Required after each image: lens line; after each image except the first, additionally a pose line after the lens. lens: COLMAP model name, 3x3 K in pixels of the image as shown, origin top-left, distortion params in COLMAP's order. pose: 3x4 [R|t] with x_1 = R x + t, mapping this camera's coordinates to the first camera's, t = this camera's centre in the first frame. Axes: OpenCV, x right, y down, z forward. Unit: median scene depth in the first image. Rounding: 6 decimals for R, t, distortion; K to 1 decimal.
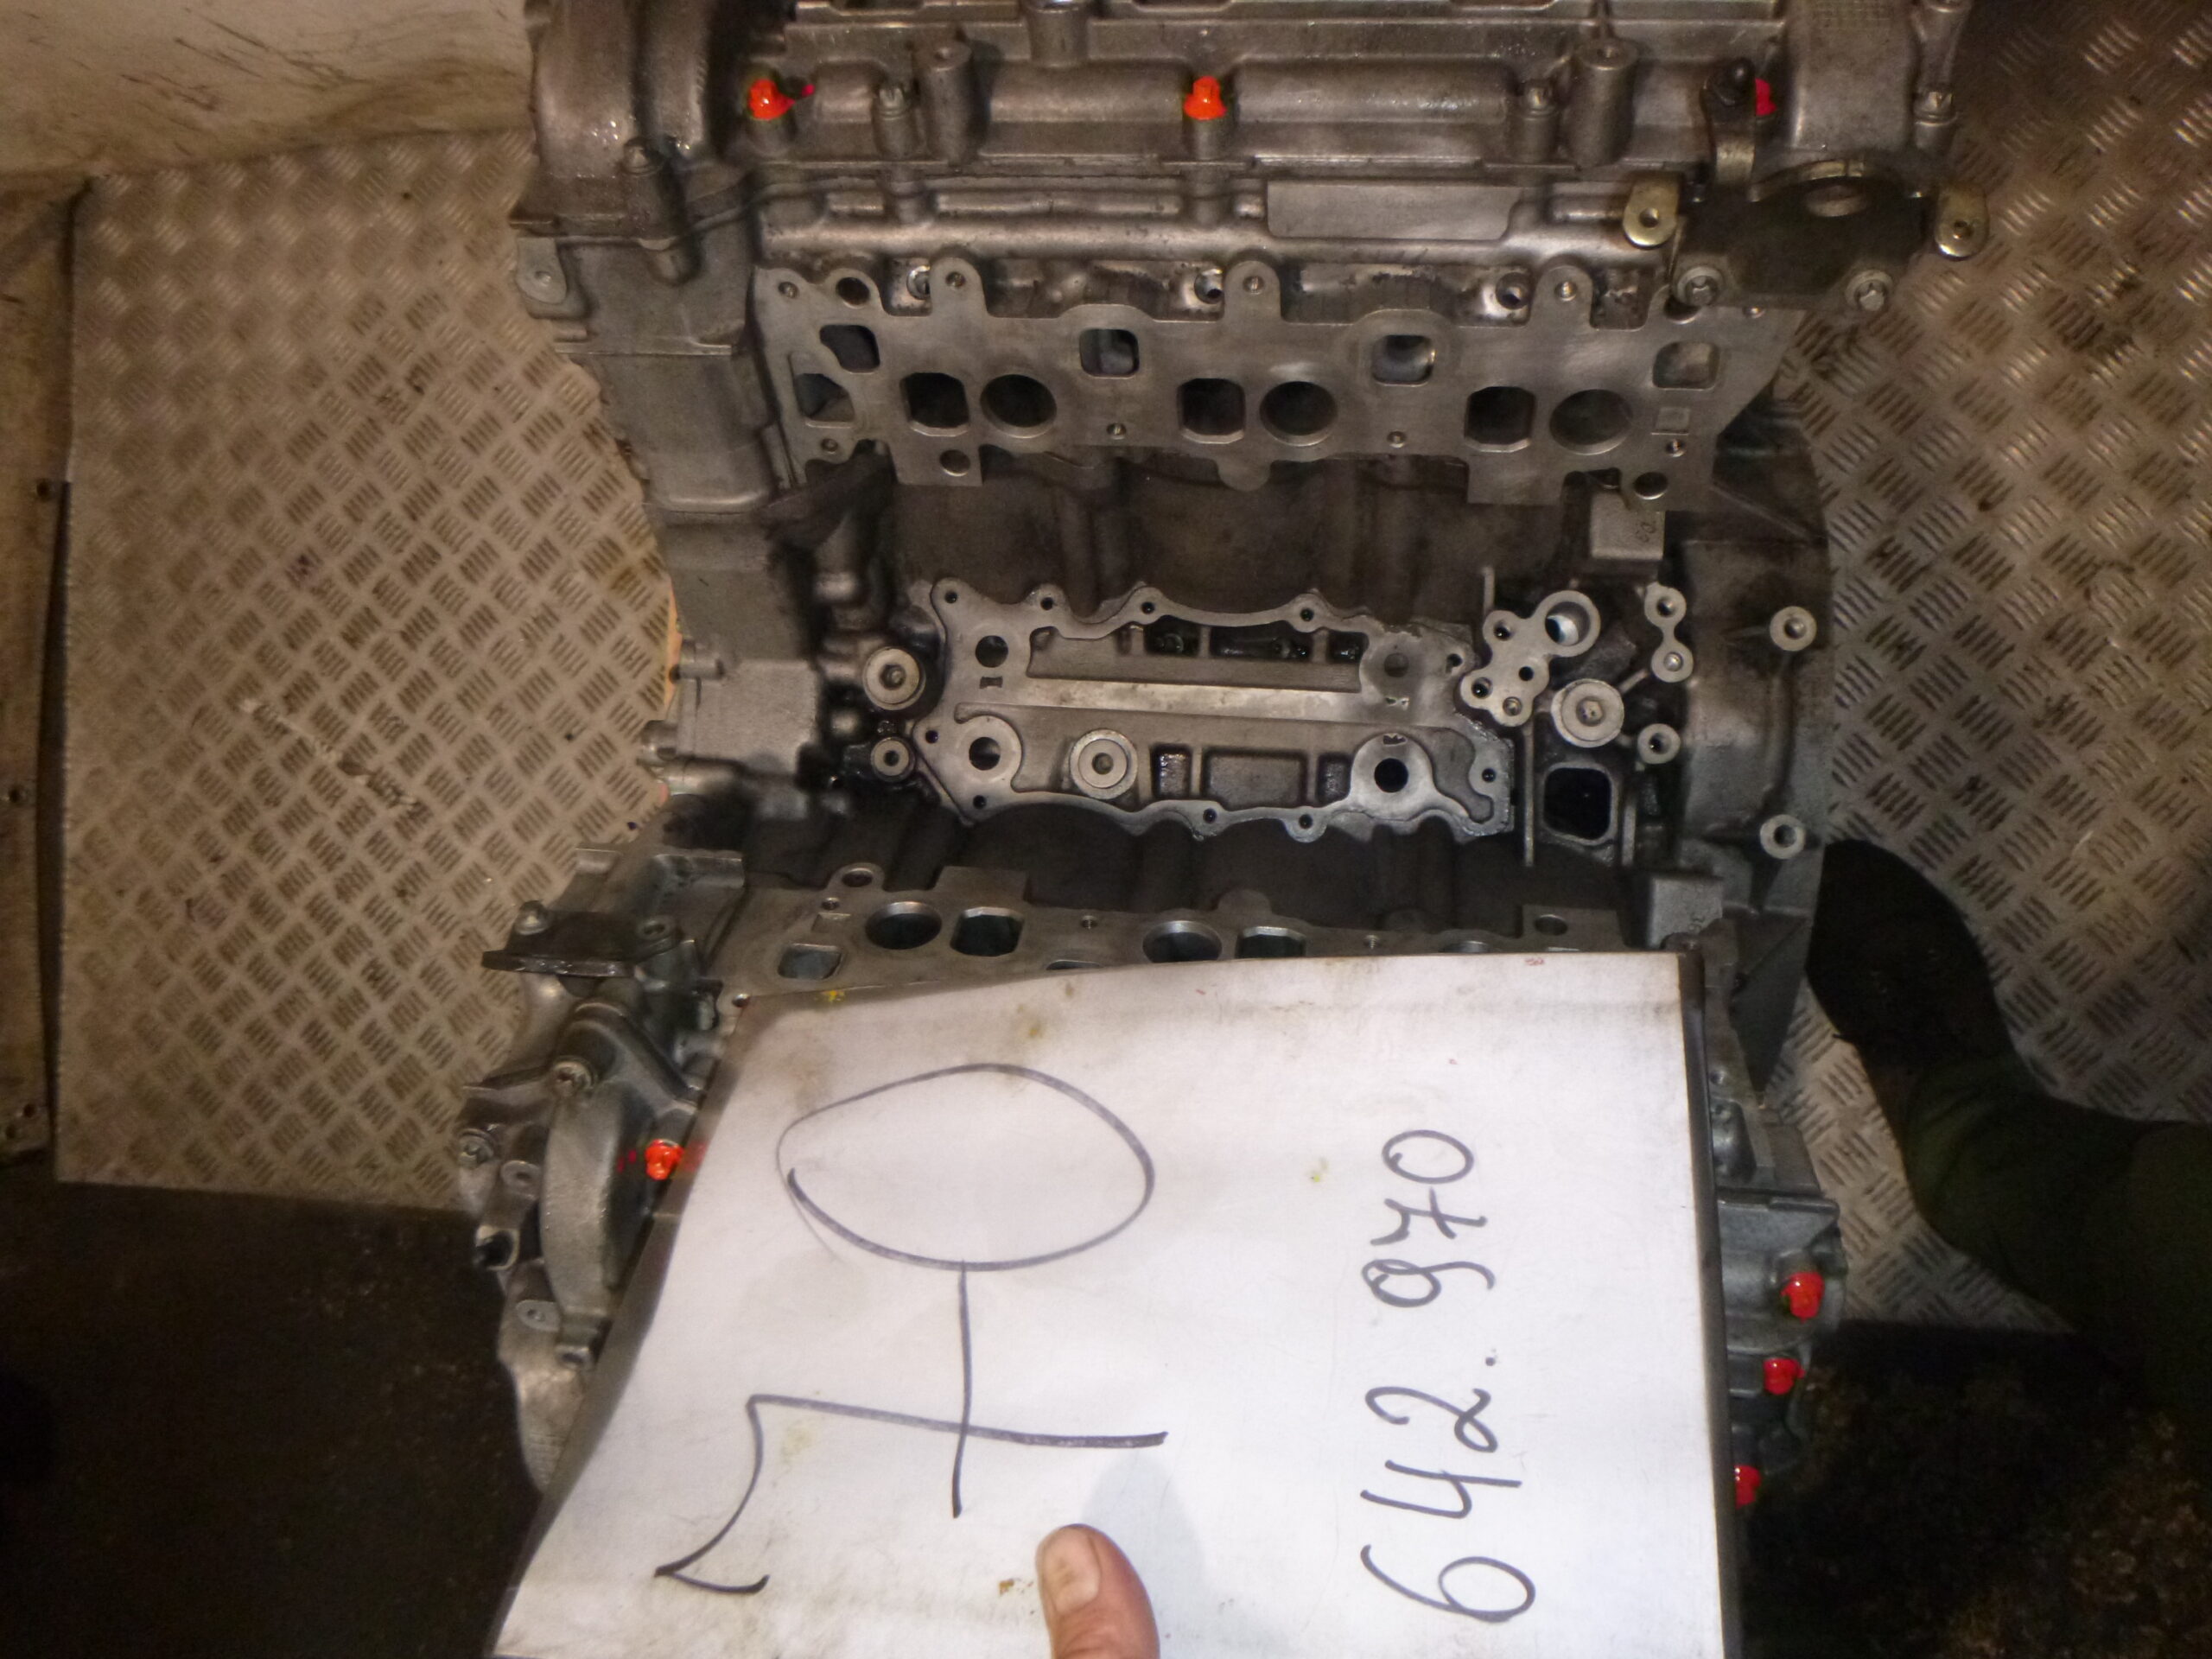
lens RADIAL K [[1676.0, 0, 1106.0], [0, 1676.0, 829.5], [0, 0, 1]] dist [-0.009440, -0.010497]
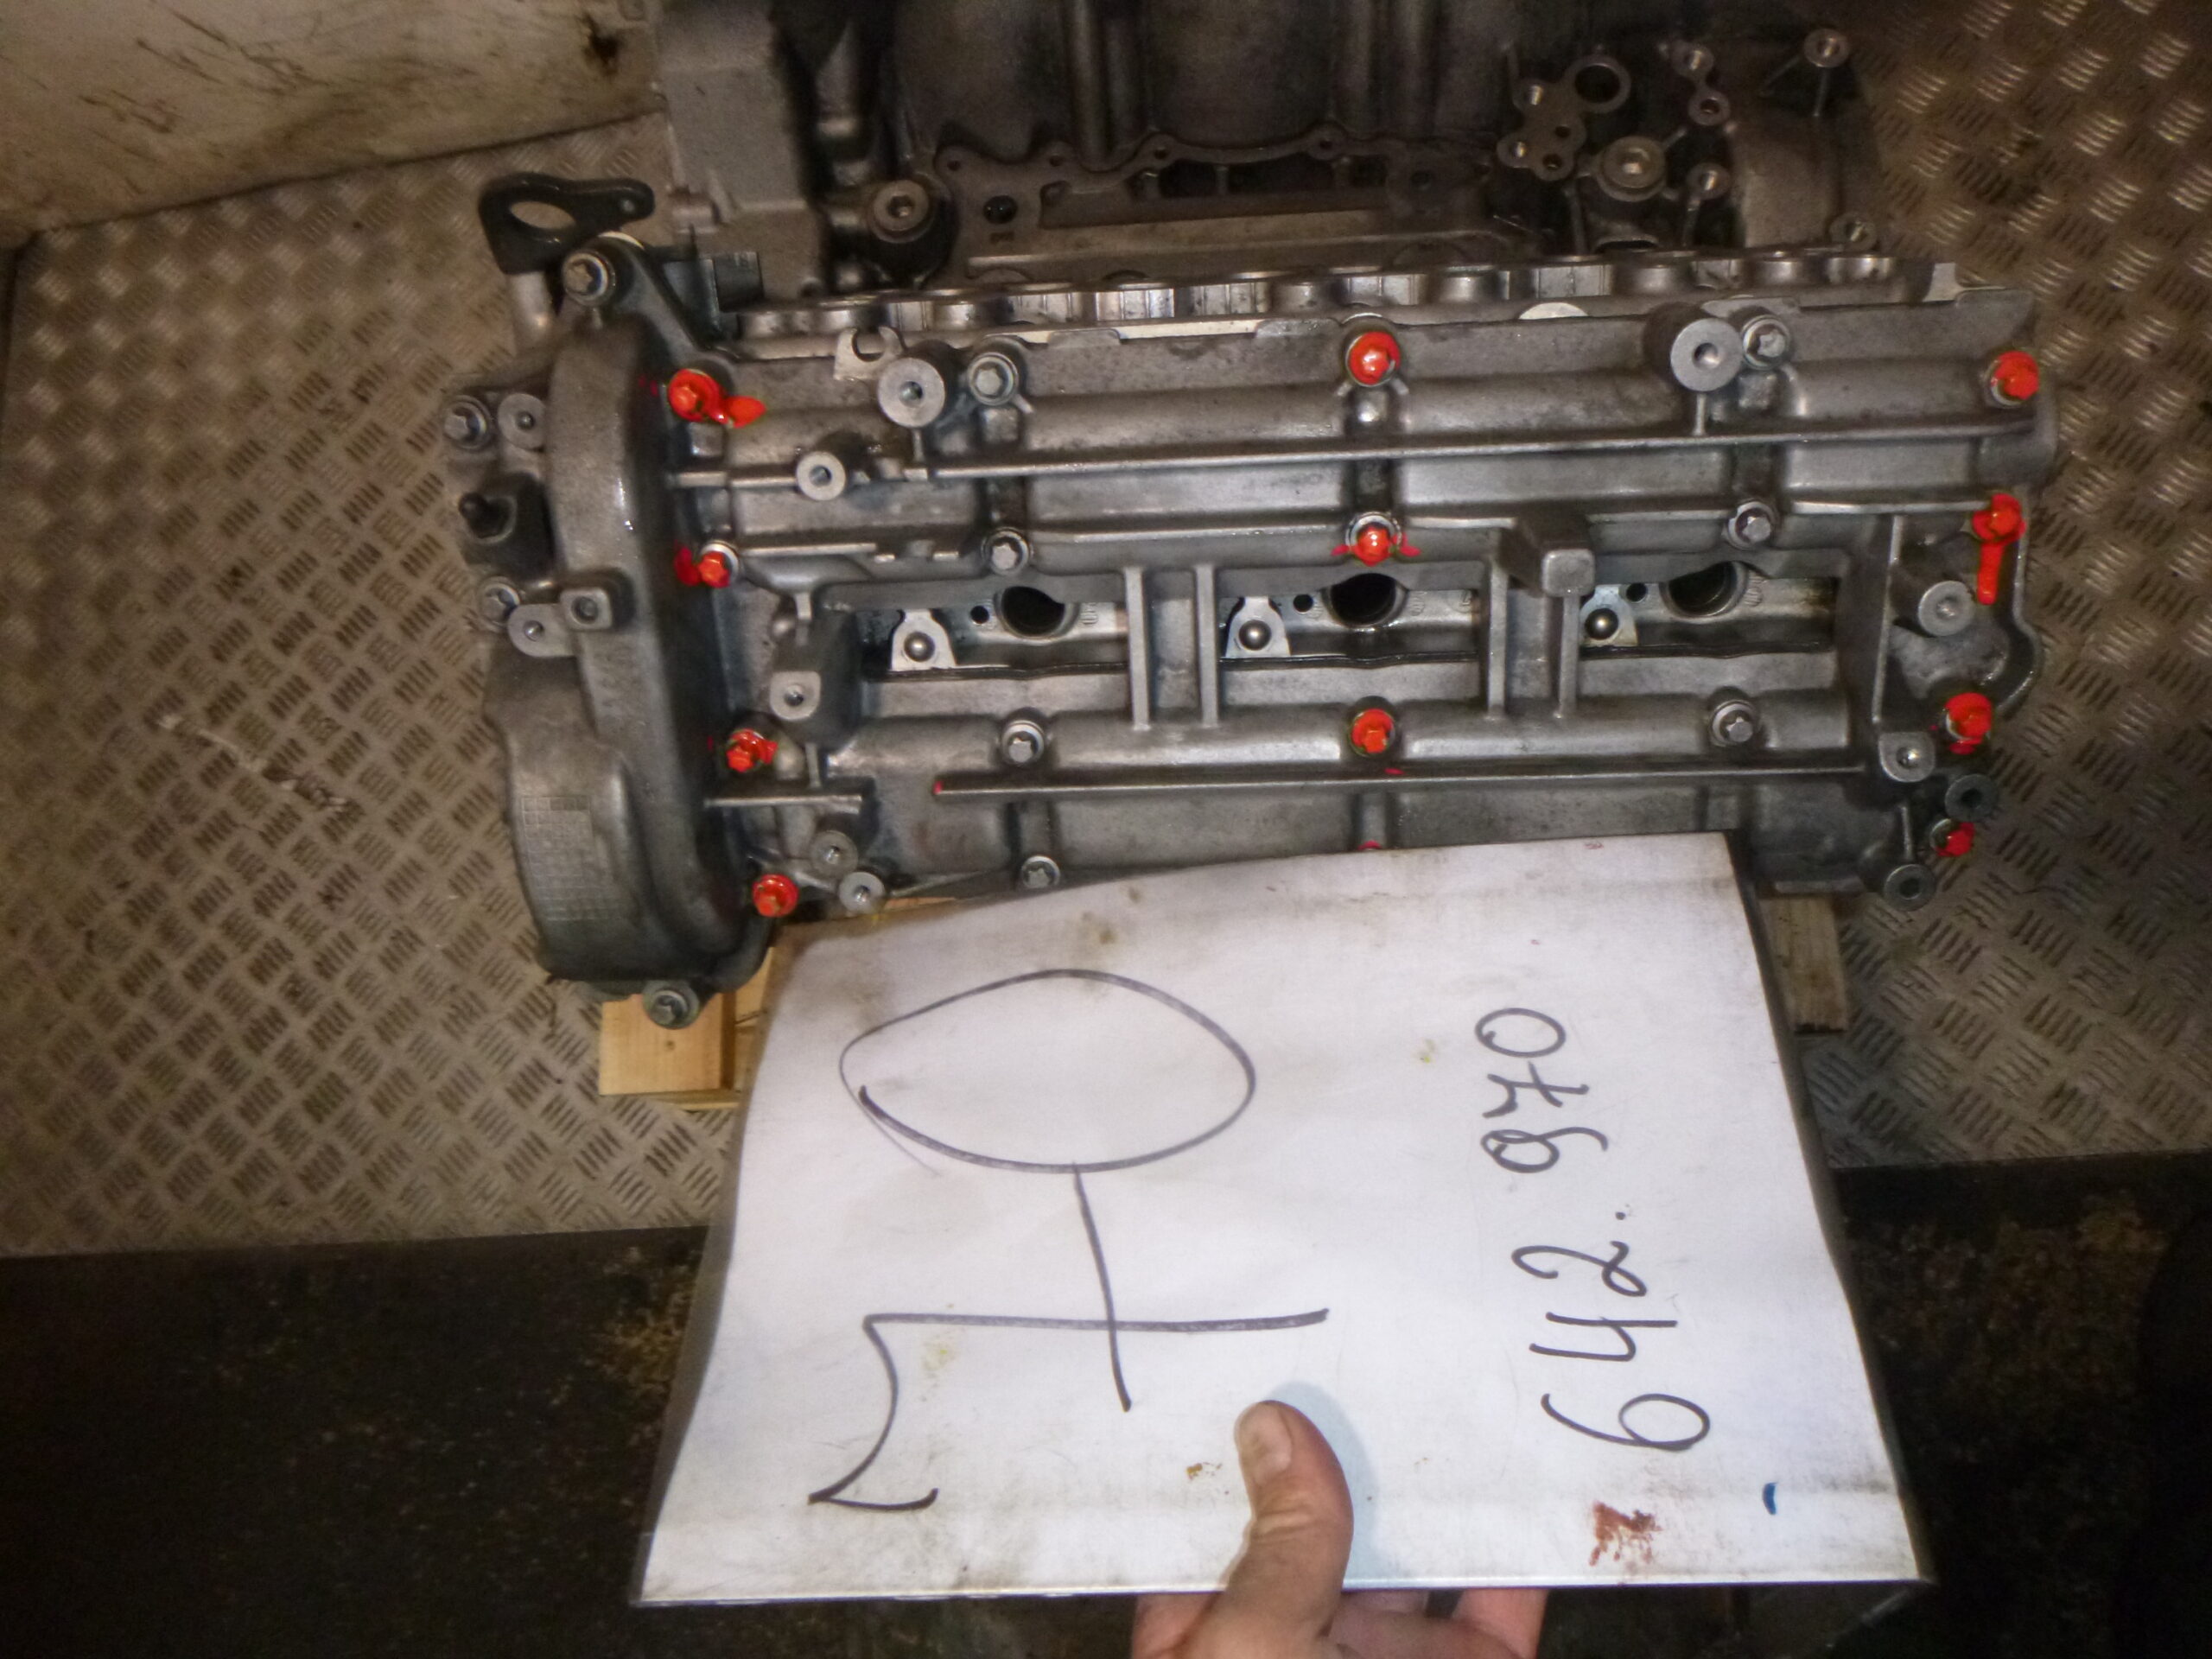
lens RADIAL K [[1676.0, 0, 1106.0], [0, 1676.0, 829.5], [0, 0, 1]] dist [-0.009440, -0.010497]
pose [[0.996917, -0.055203, 0.055754, -0.041563], [0.066095, 0.973787, -0.217648, 0.229819], [-0.042278, 0.220662, 0.974434, 0.072344]]
